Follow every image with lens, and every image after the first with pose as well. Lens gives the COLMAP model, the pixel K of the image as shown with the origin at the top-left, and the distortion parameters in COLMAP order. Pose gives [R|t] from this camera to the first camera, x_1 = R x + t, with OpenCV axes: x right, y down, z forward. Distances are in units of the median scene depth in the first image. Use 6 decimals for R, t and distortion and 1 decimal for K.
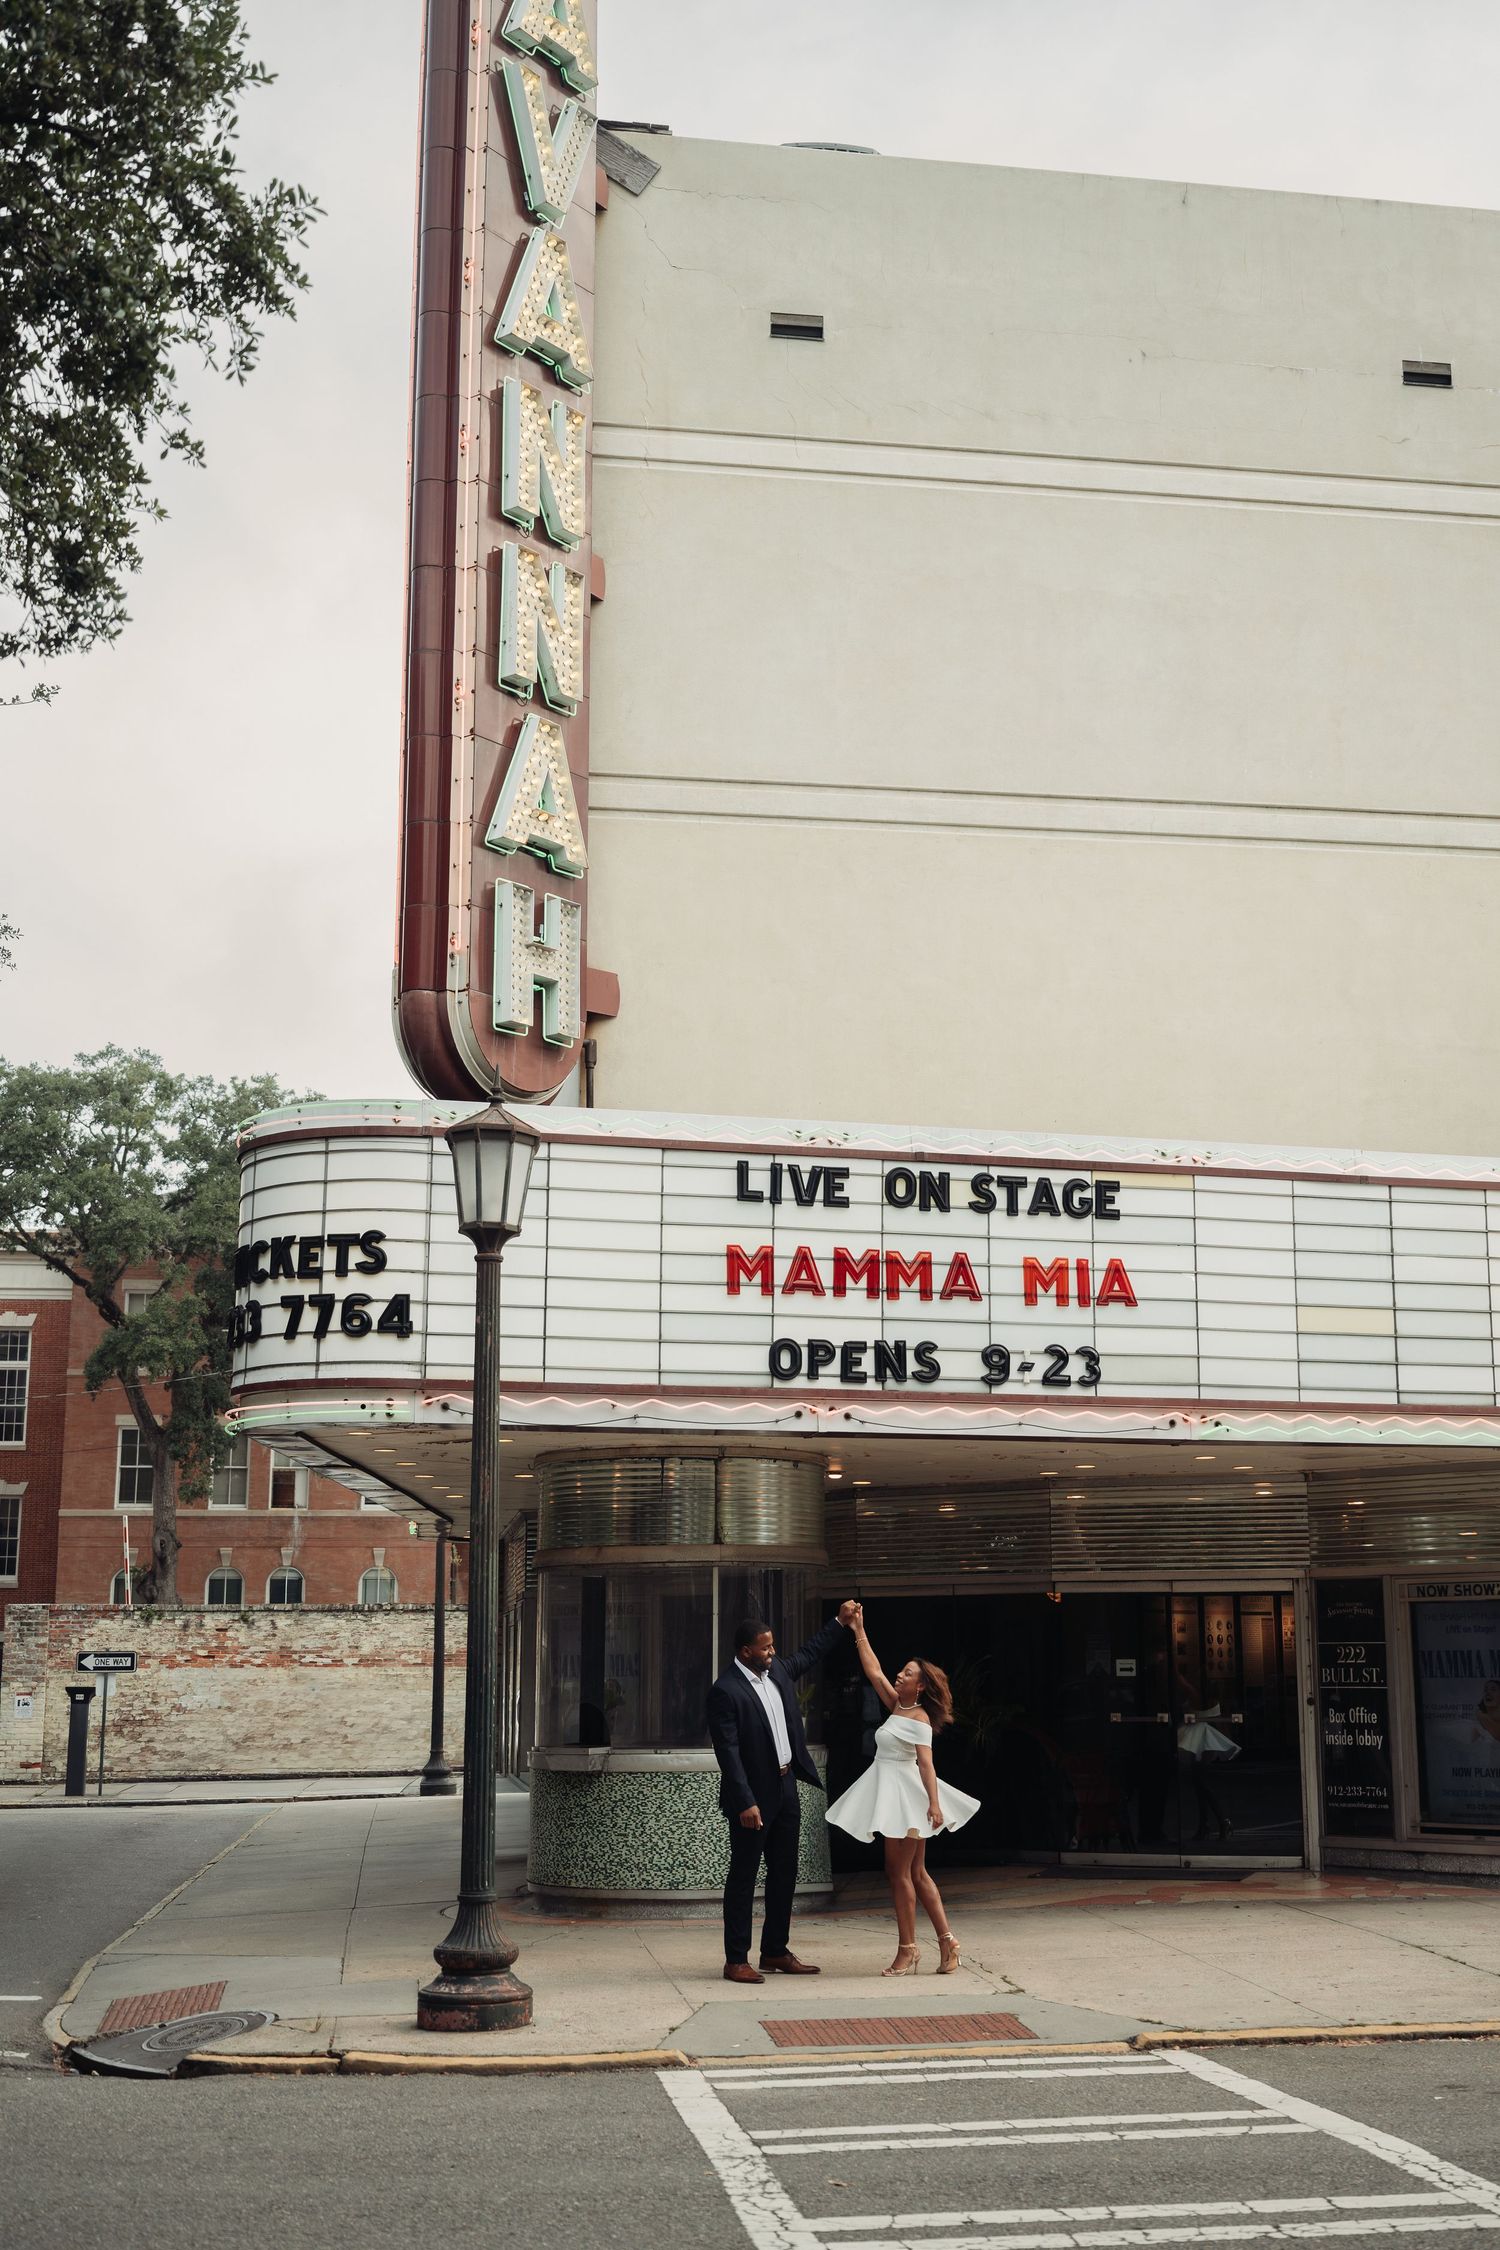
lens RADIAL K [[2615.2, 0, 750.0], [0, 2615.2, 1125.0], [0, 0, 1]] dist [0.009161, 0.009585]
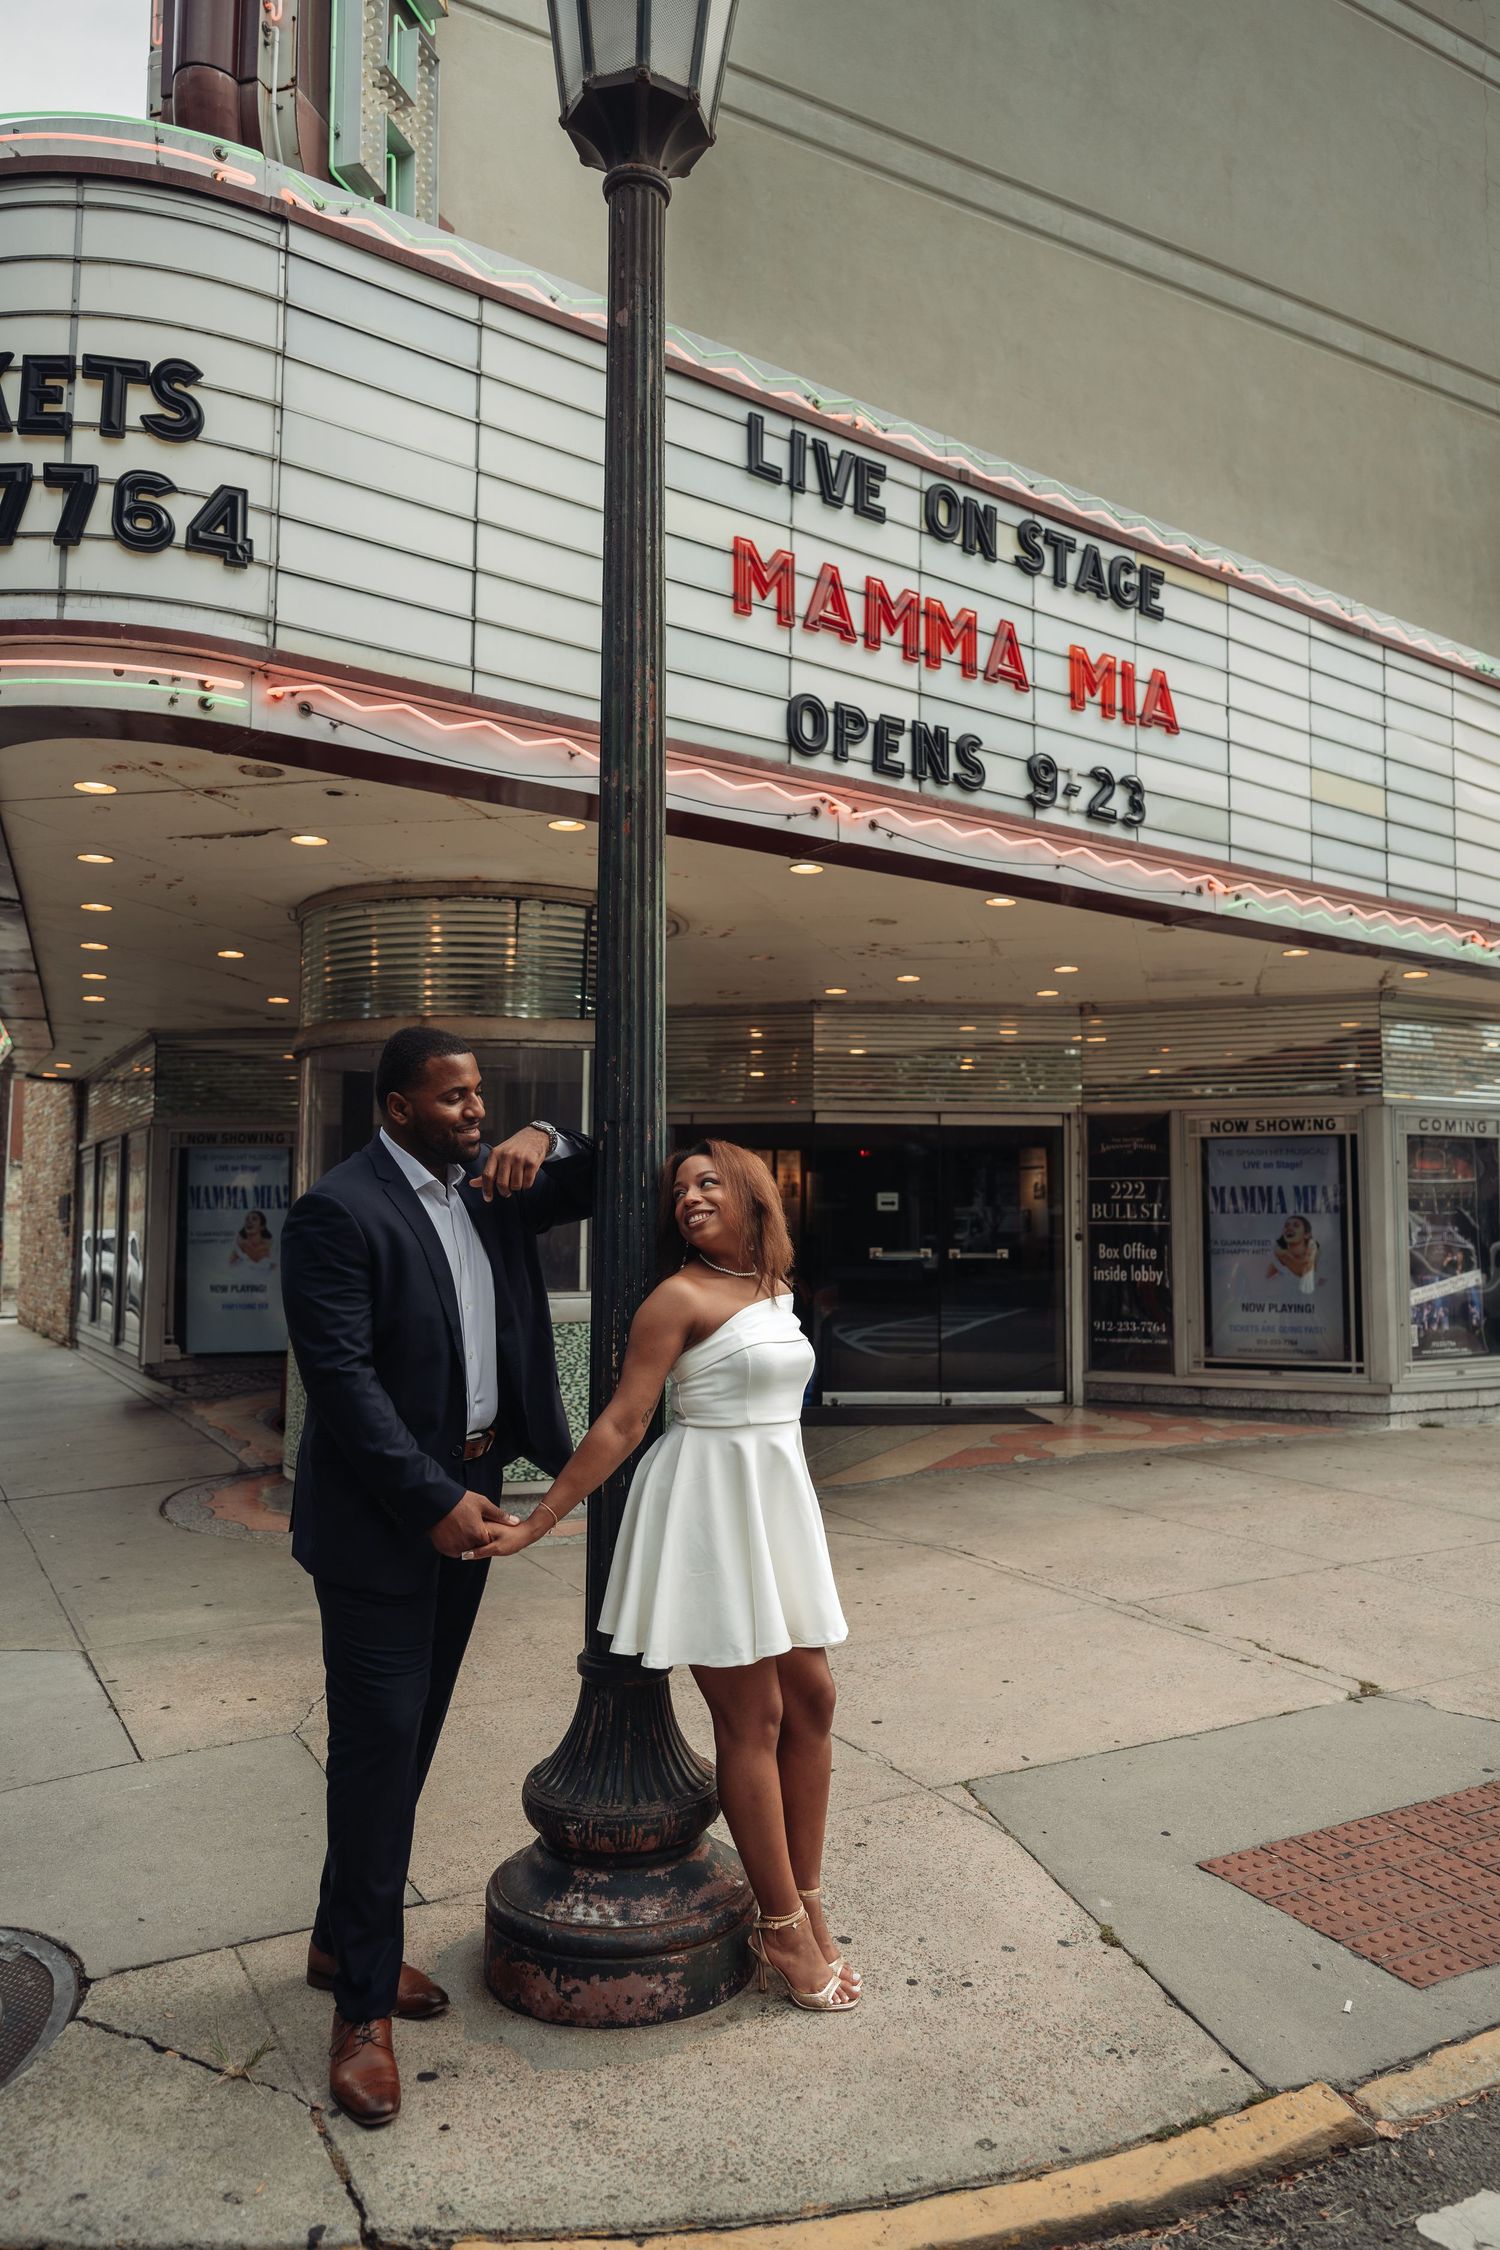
lens RADIAL K [[1585.1, 0, 750.0], [0, 1585.1, 1125.0], [0, 0, 1]] dist [0.000379, -0.000405]
pose [[0.928347, 0.032493, 0.370291, -0.143197], [-0.084224, 0.988651, 0.124401, 0.138151], [-0.362046, -0.146675, 0.920548, 0.604645]]
